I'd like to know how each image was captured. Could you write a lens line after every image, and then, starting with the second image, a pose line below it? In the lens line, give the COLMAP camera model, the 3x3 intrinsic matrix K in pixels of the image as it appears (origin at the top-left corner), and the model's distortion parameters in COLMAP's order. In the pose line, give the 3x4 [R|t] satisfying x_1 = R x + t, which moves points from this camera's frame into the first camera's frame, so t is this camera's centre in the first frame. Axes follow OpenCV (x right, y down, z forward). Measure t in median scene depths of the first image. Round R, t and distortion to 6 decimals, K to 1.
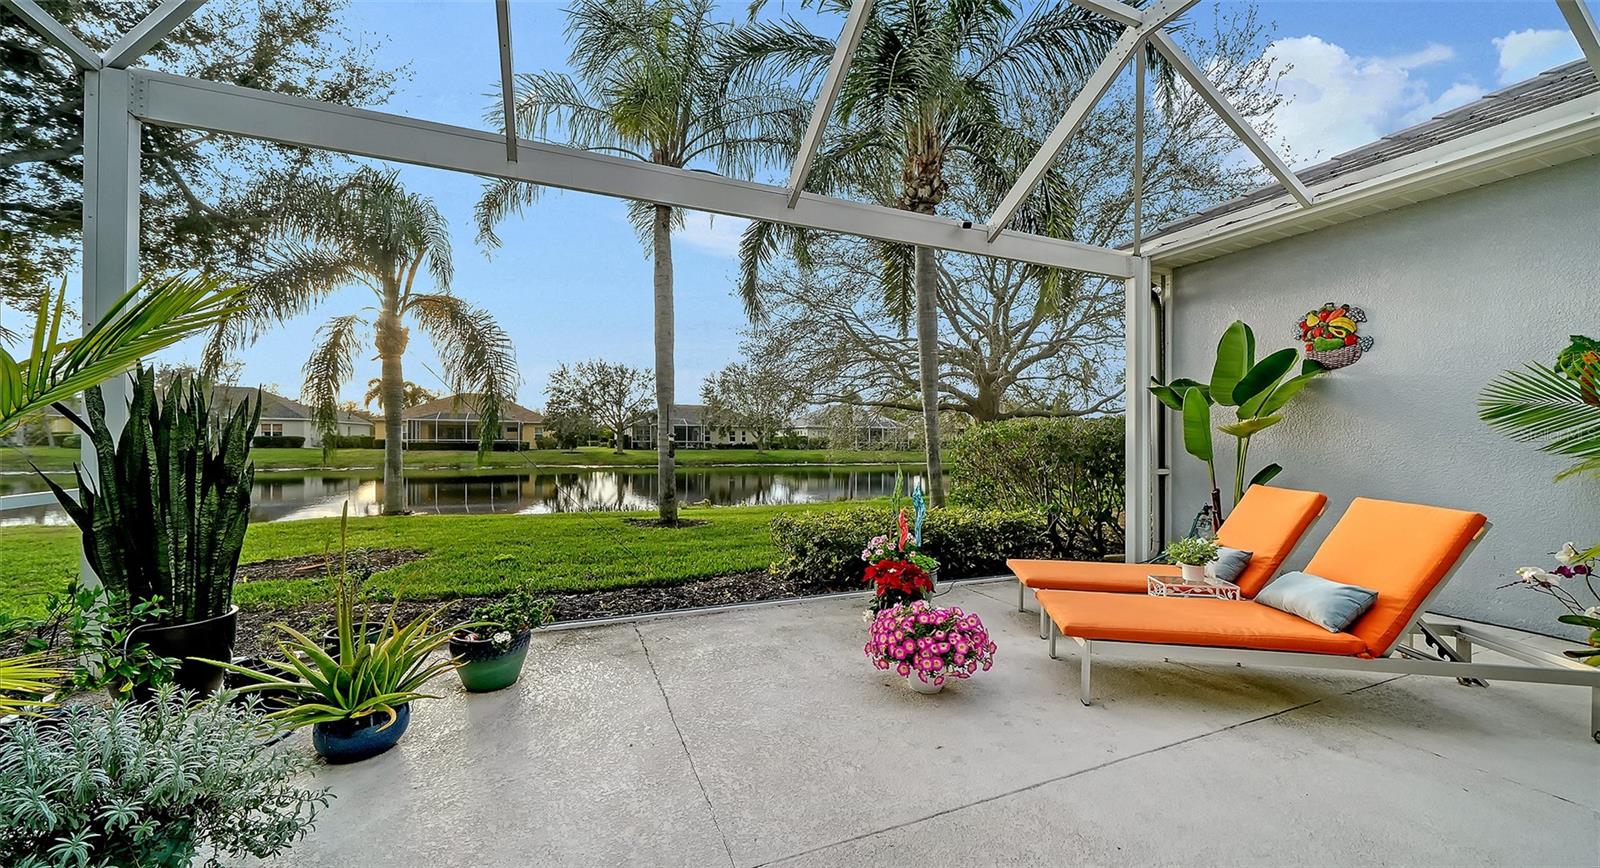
lens RADIAL K [[549.3, 0, 840.9], [0, 549.3, 450.9], [0, 0, 1]] dist [-0.015236, -0.000068]
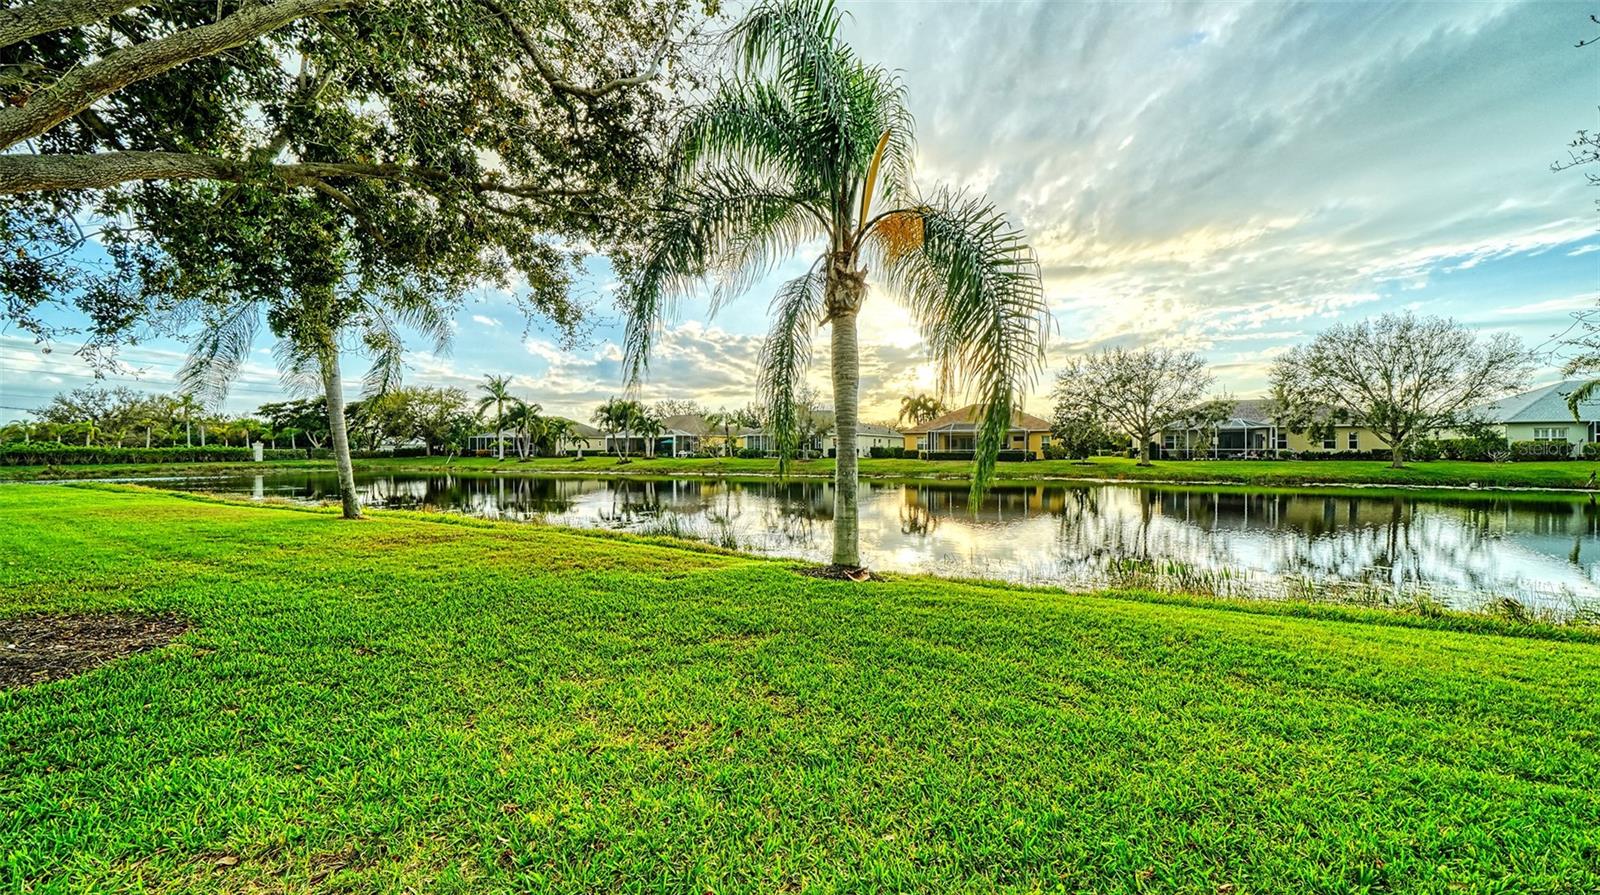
lens RADIAL K [[547.2, 0, 792.9], [0, 547.2, 452.4], [0, 0, 1]] dist [-0.000231, -0.000184]
pose [[0.595544, -0.006710, -0.803294, -0.333039], [-0.004686, 0.999919, -0.011827, -0.009548], [0.803309, 0.010808, 0.595465, 0.543982]]
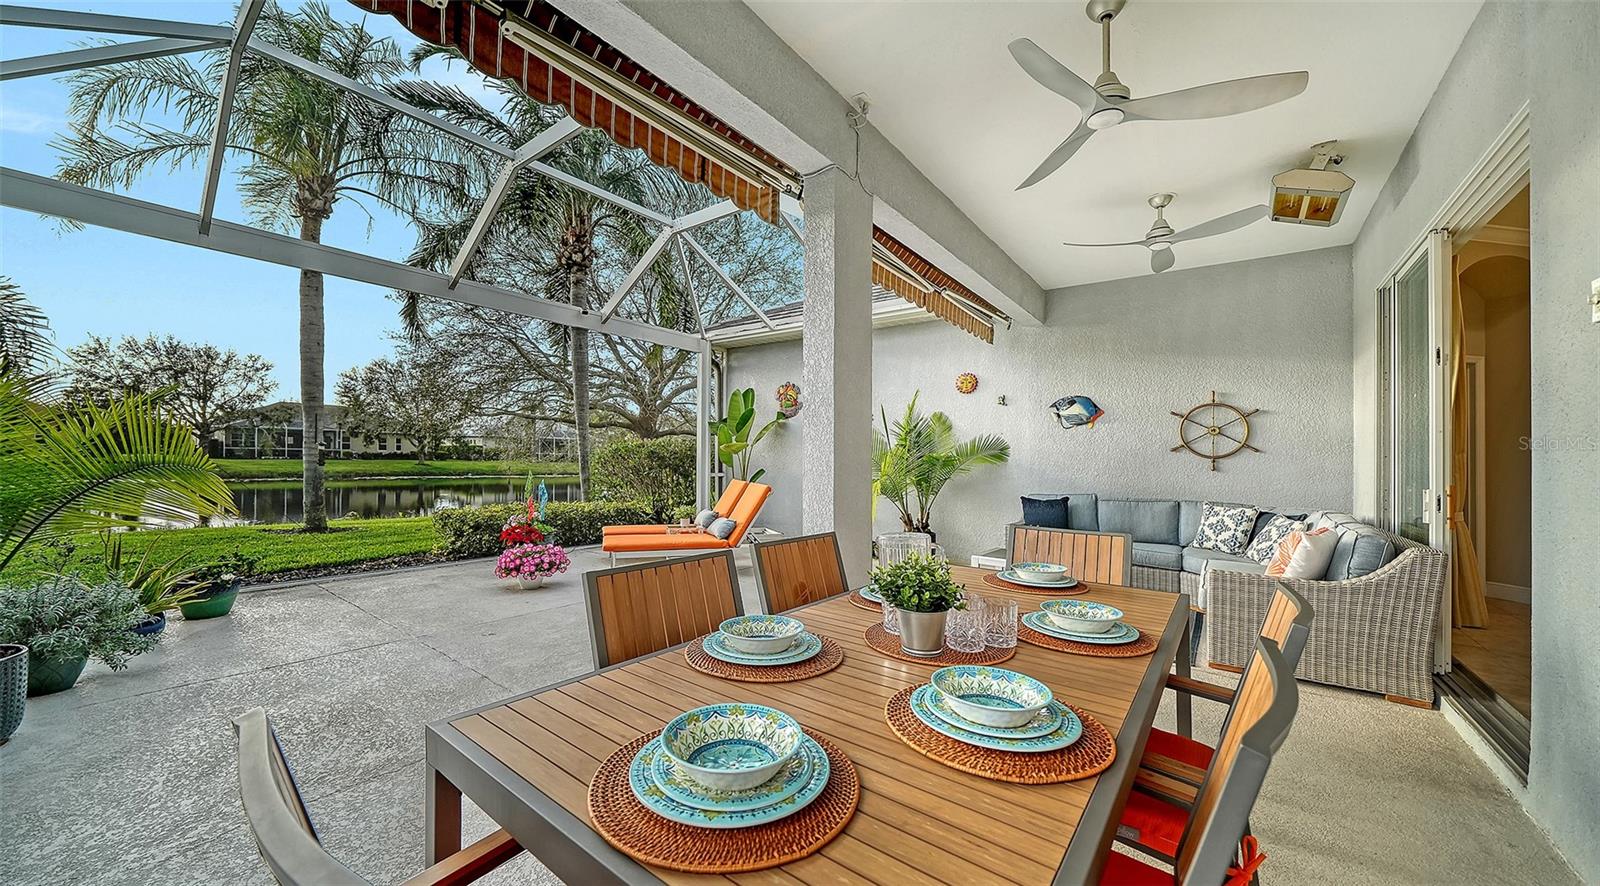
lens RADIAL K [[555.4, 0, 785.6], [0, 555.4, 463.3], [0, 0, 1]] dist [-0.001143, 0.000004]
pose [[0.906777, 0.006786, 0.421556, 0.028112], [-0.006700, 0.999976, -0.001684, 0.002456], [-0.421557, -0.001298, 0.906801, -0.207140]]
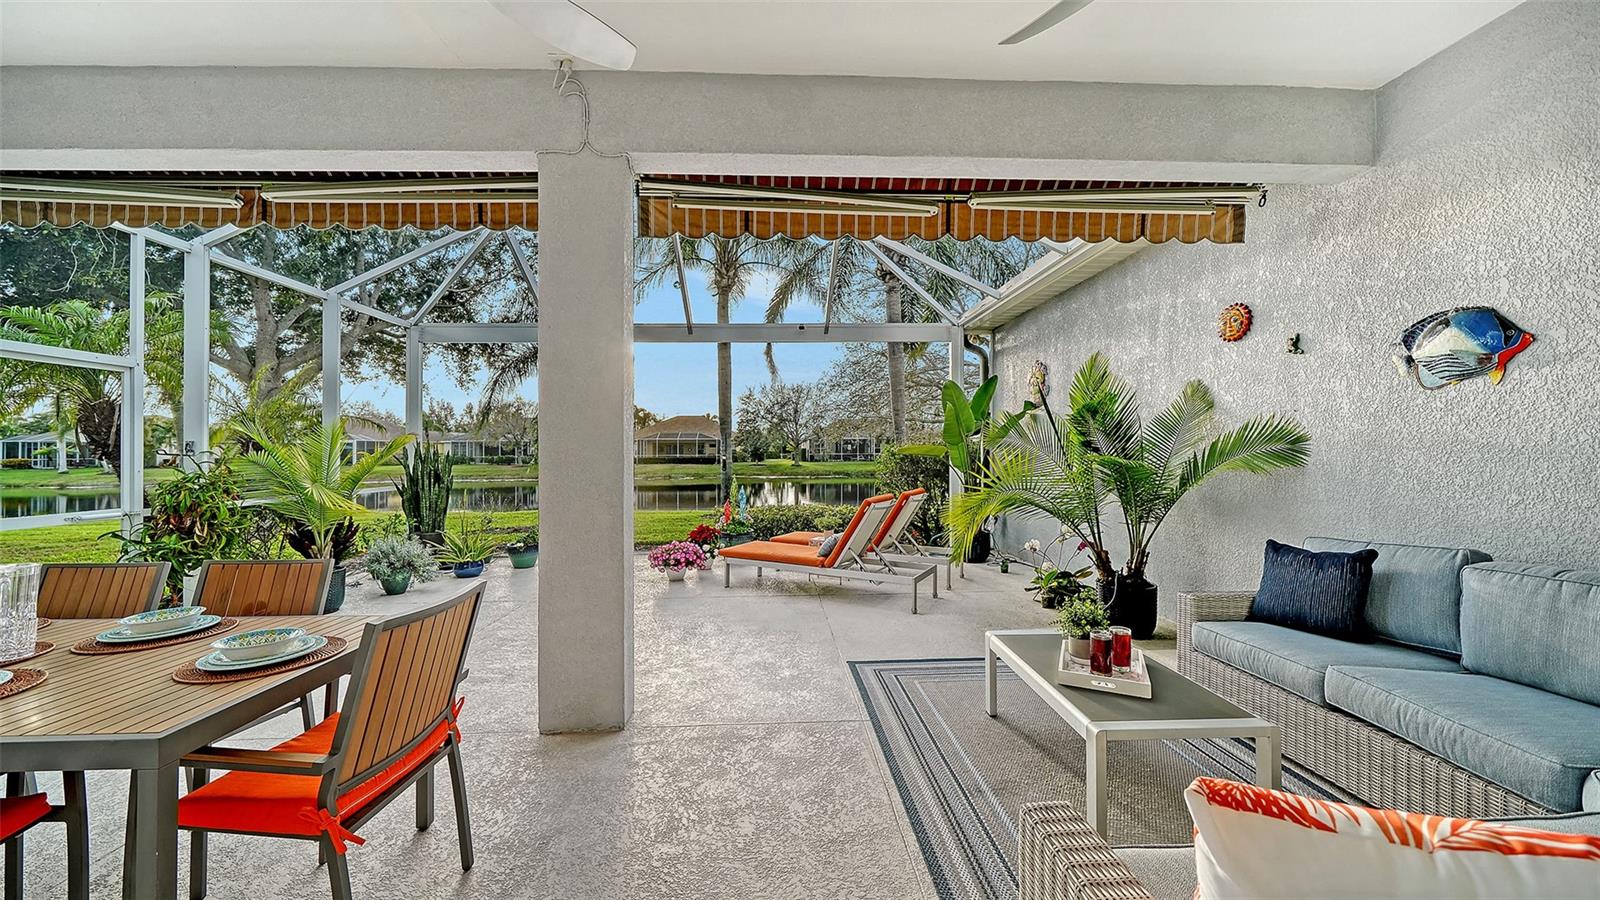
lens RADIAL K [[557.0, 0, 799.5], [0, 557.0, 453.6], [0, 0, 1]] dist [-0.002085, -0.000239]
pose [[0.912760, -0.015219, -0.408213, 0.317587], [0.009543, 0.999827, -0.015938, -0.005162], [0.408385, 0.010652, 0.912748, -0.157289]]
